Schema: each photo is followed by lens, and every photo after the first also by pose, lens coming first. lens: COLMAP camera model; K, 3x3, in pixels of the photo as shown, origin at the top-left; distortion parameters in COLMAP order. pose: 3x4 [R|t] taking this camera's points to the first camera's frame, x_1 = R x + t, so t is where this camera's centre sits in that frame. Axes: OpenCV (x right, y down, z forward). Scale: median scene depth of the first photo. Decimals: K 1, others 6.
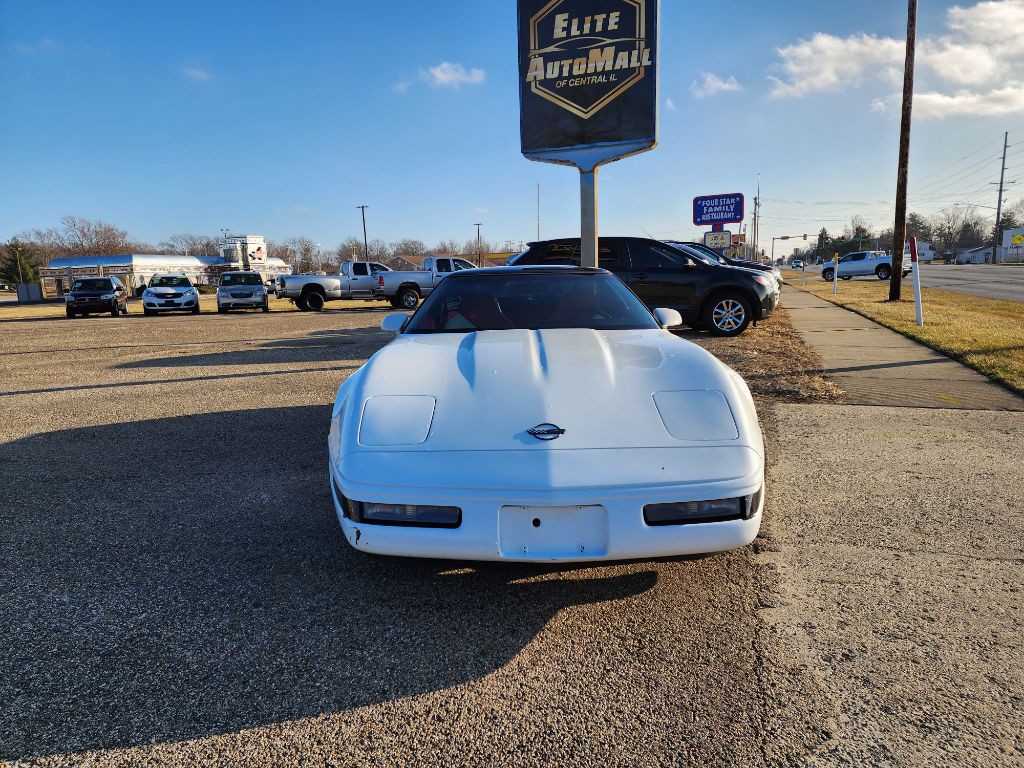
lens RADIAL K [[671.8, 0, 510.5], [0, 671.8, 390.9], [0, 0, 1]] dist [0.084603, -0.072864]
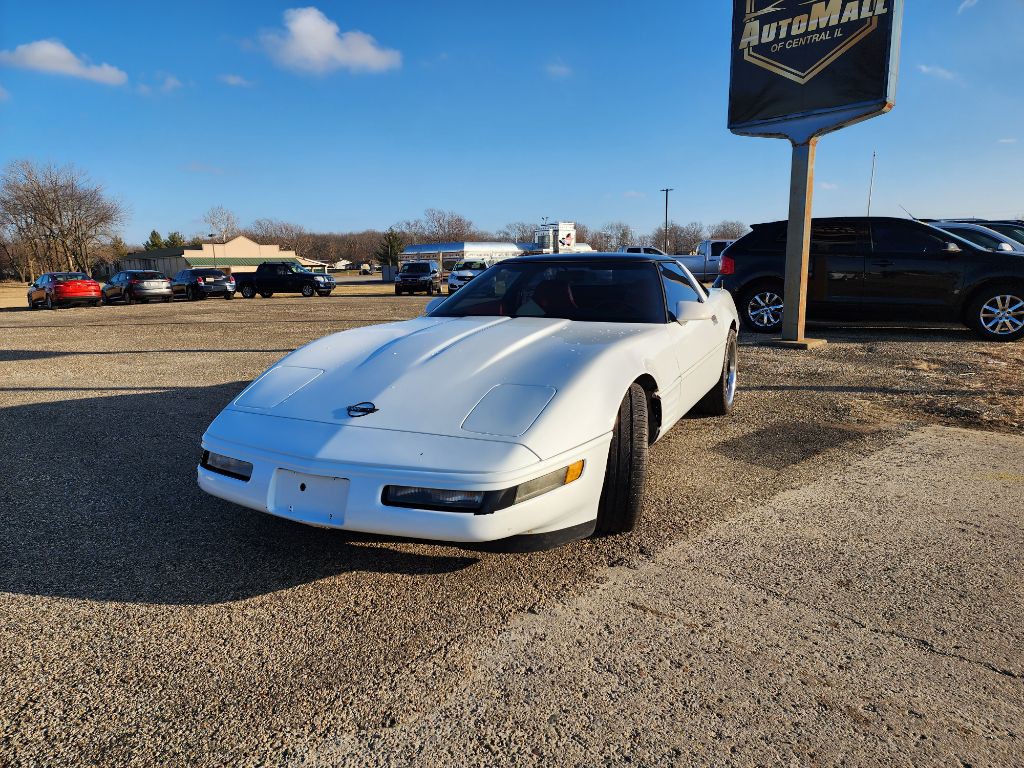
lens RADIAL K [[672.2, 0, 509.5], [0, 672.2, 396.5], [0, 0, 1]] dist [0.084793, -0.074087]
pose [[0.900754, 0.095831, -0.423625, 0.185853], [-0.083326, 0.995366, 0.047992, -0.008184], [0.426261, -0.007930, 0.904566, 0.030377]]
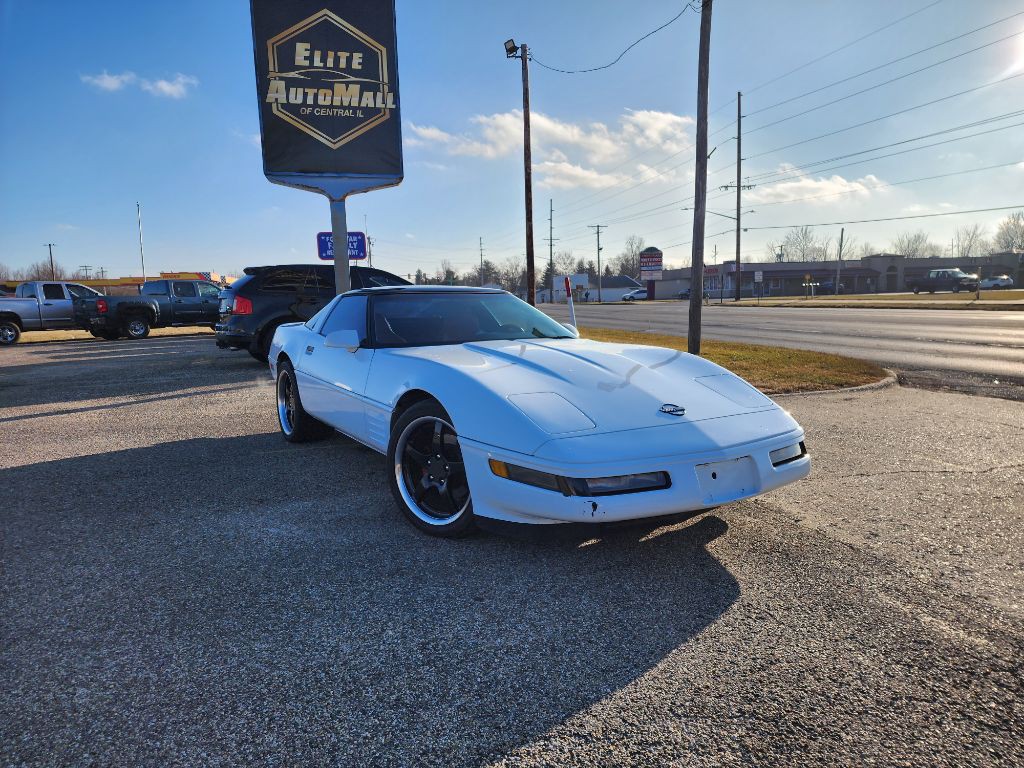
lens RADIAL K [[671.8, 0, 510.5], [0, 671.8, 390.9], [0, 0, 1]] dist [0.084603, -0.072864]
pose [[0.851060, -0.060207, 0.521605, -0.218720], [0.086078, 0.995962, -0.025486, 0.008051], [-0.517965, 0.066589, 0.852806, 0.021450]]
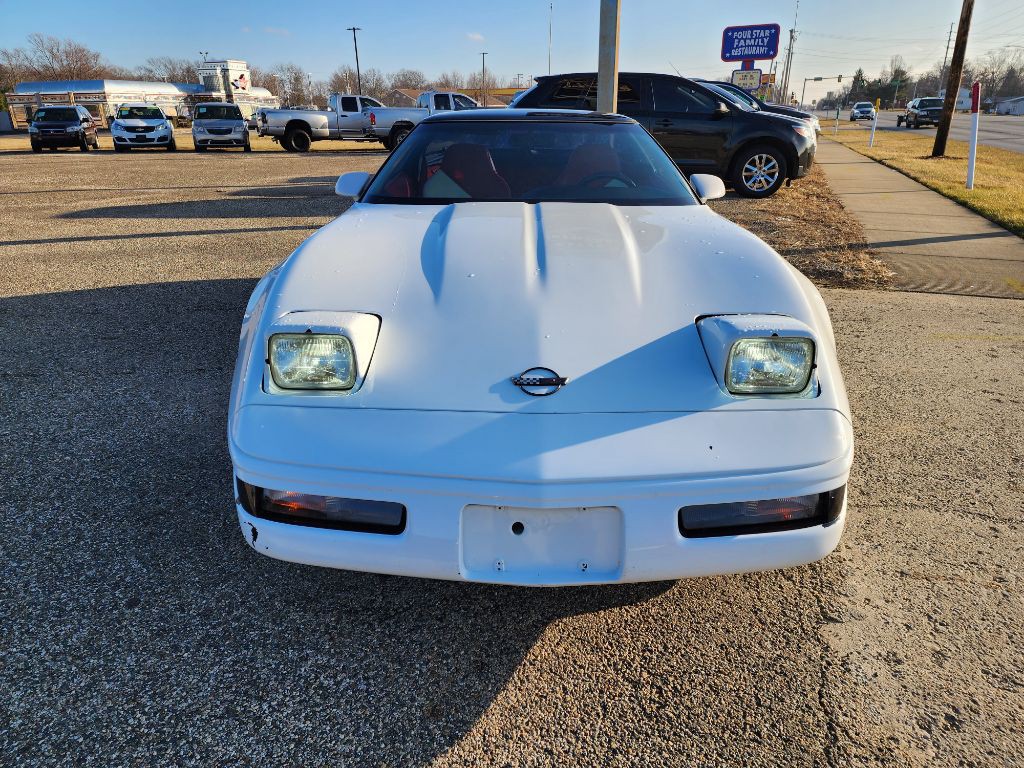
lens RADIAL K [[678.5, 0, 517.0], [0, 678.5, 388.1], [0, 0, 1]] dist [0.079623, -0.069499]
pose [[0.999697, 0.023438, 0.007530, 0.006753], [-0.024489, 0.978039, 0.206979, -0.018660], [-0.002513, -0.207100, 0.978317, 0.084070]]
